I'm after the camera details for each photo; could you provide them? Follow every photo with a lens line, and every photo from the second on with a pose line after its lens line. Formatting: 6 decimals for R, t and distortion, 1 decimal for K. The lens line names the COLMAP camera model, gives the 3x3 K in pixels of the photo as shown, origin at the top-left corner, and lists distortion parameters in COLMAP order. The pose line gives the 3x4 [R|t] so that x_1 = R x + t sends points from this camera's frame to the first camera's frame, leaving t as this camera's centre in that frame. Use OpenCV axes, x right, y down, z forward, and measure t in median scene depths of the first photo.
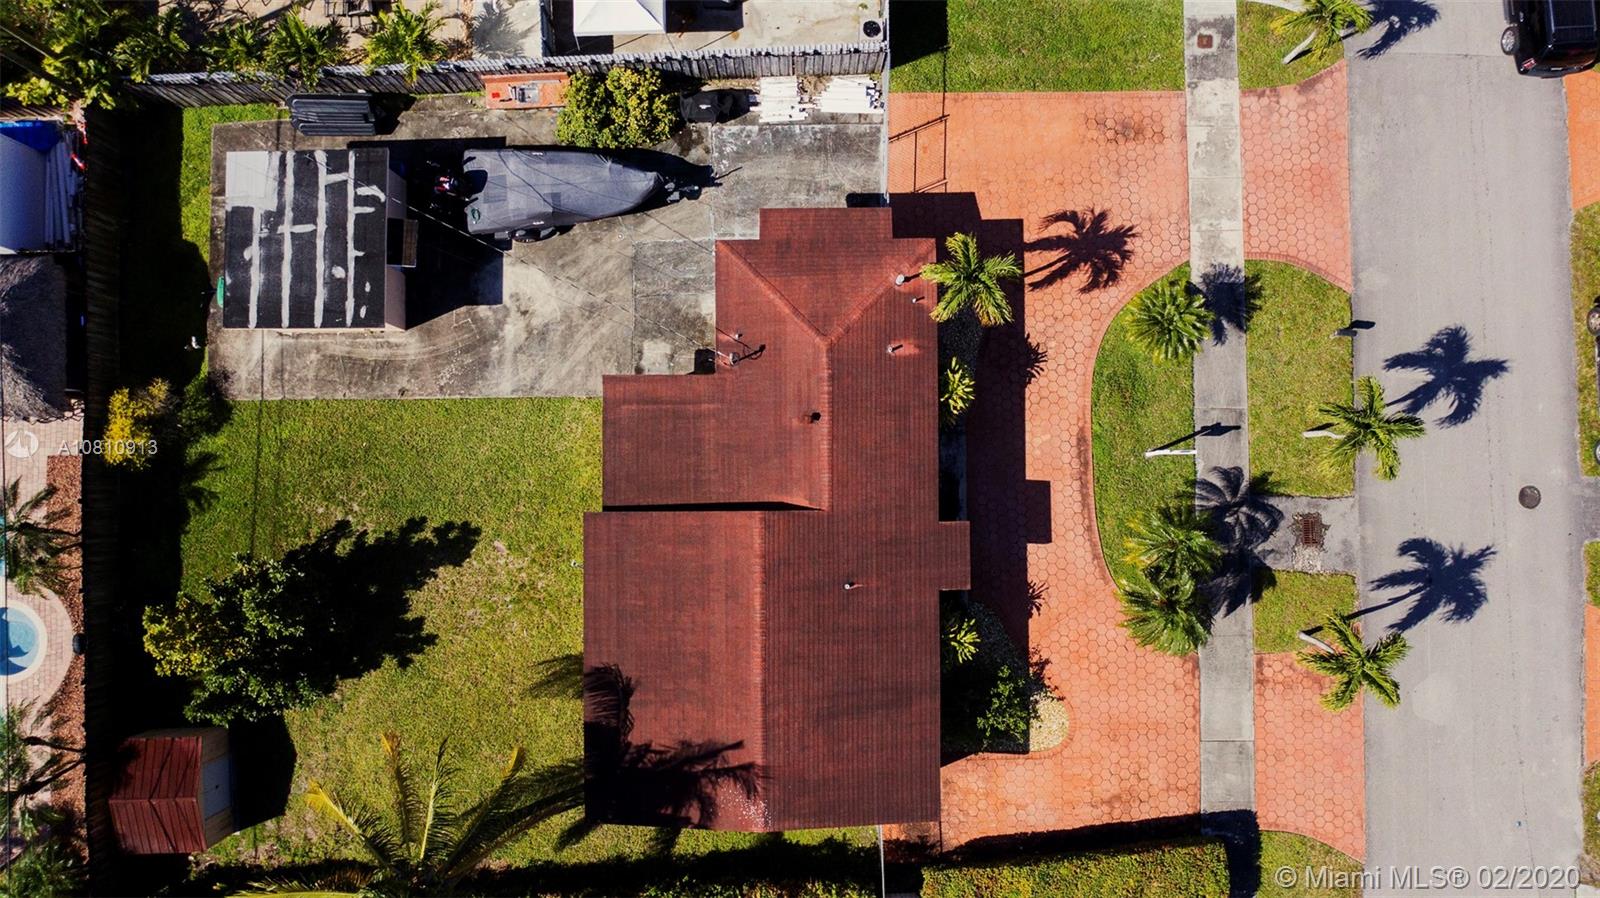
lens RADIAL K [[1265.6, 0, 800.0], [0, 1265.6, 449.0], [0, 0, 1]] dist [0.059266, -0.161452]
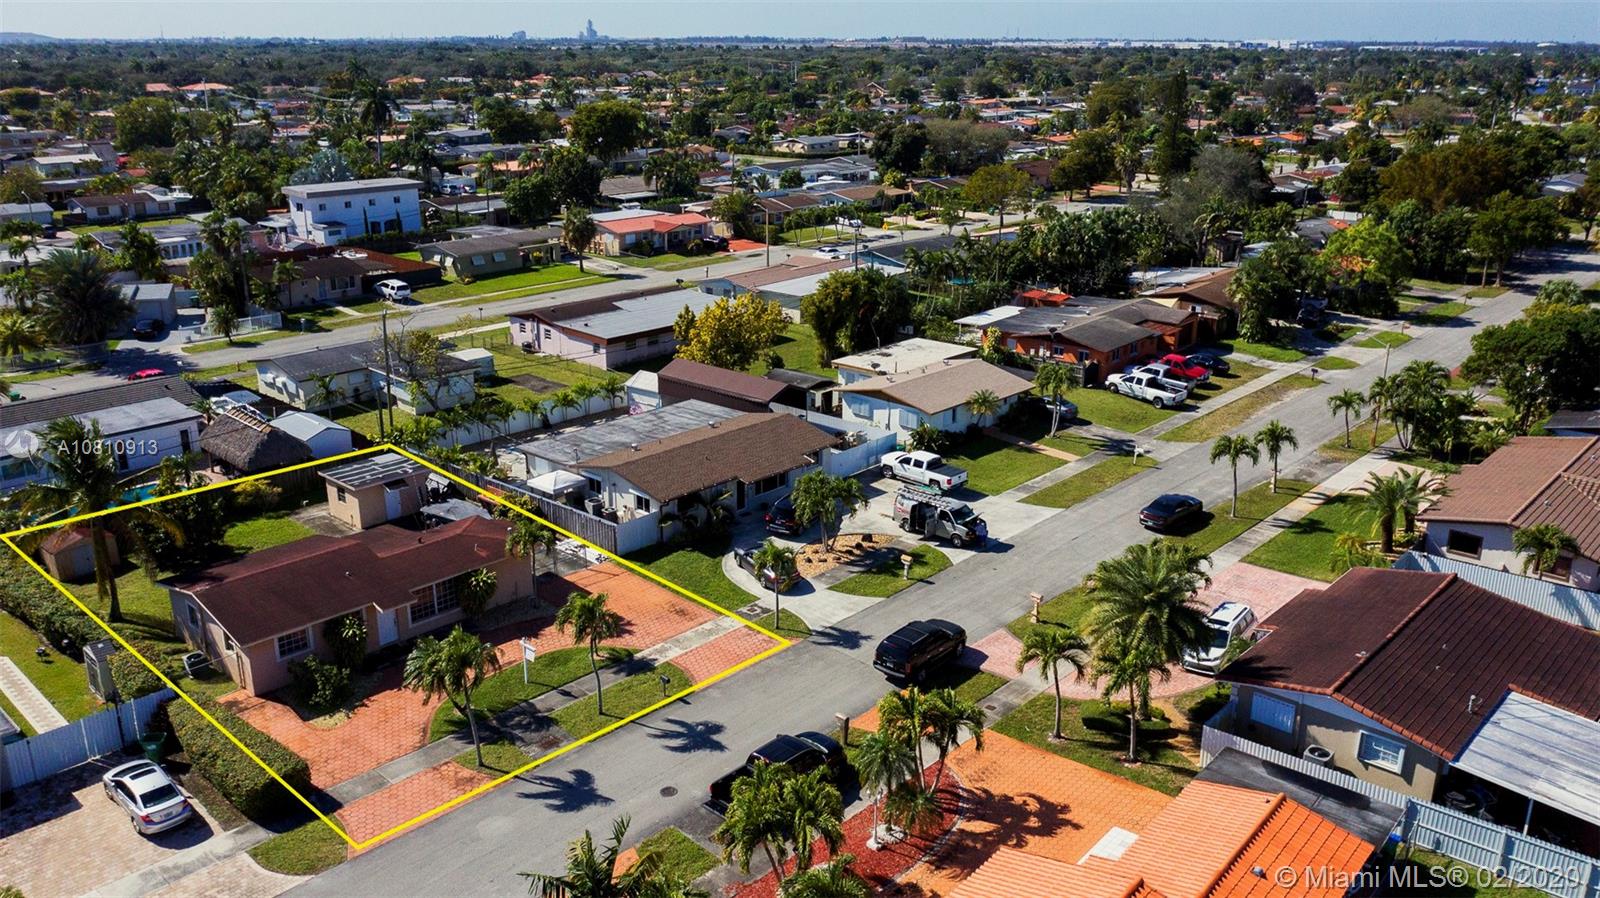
lens RADIAL K [[1265.6, 0, 800.0], [0, 1265.6, 449.0], [0, 0, 1]] dist [0.059266, -0.161452]
pose [[0.721865, 0.228104, -0.653360, 1.552720], [-0.691931, 0.254183, -0.675738, 0.792838], [0.011934, 0.939872, 0.341318, 0.222332]]
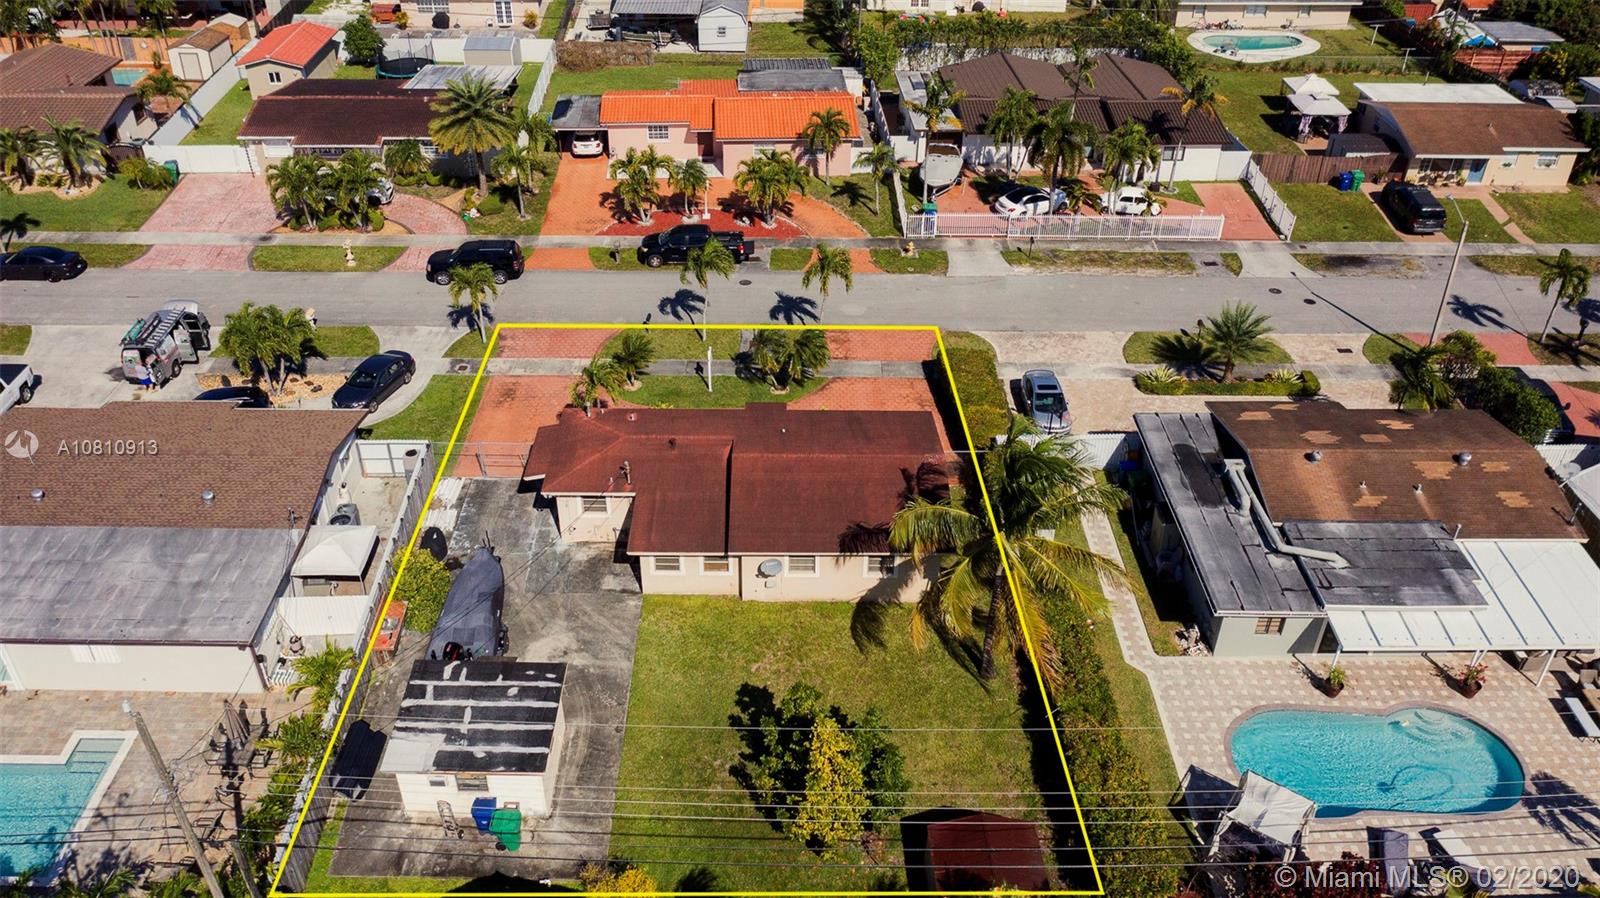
lens RADIAL K [[1265.6, 0, 800.0], [0, 1265.6, 449.0], [0, 0, 1]] dist [0.059266, -0.161452]
pose [[-0.001470, -0.554279, 0.832329, -1.200550], [0.999242, 0.031553, 0.022777, 0.089092], [-0.038888, 0.831732, 0.553813, 0.163397]]
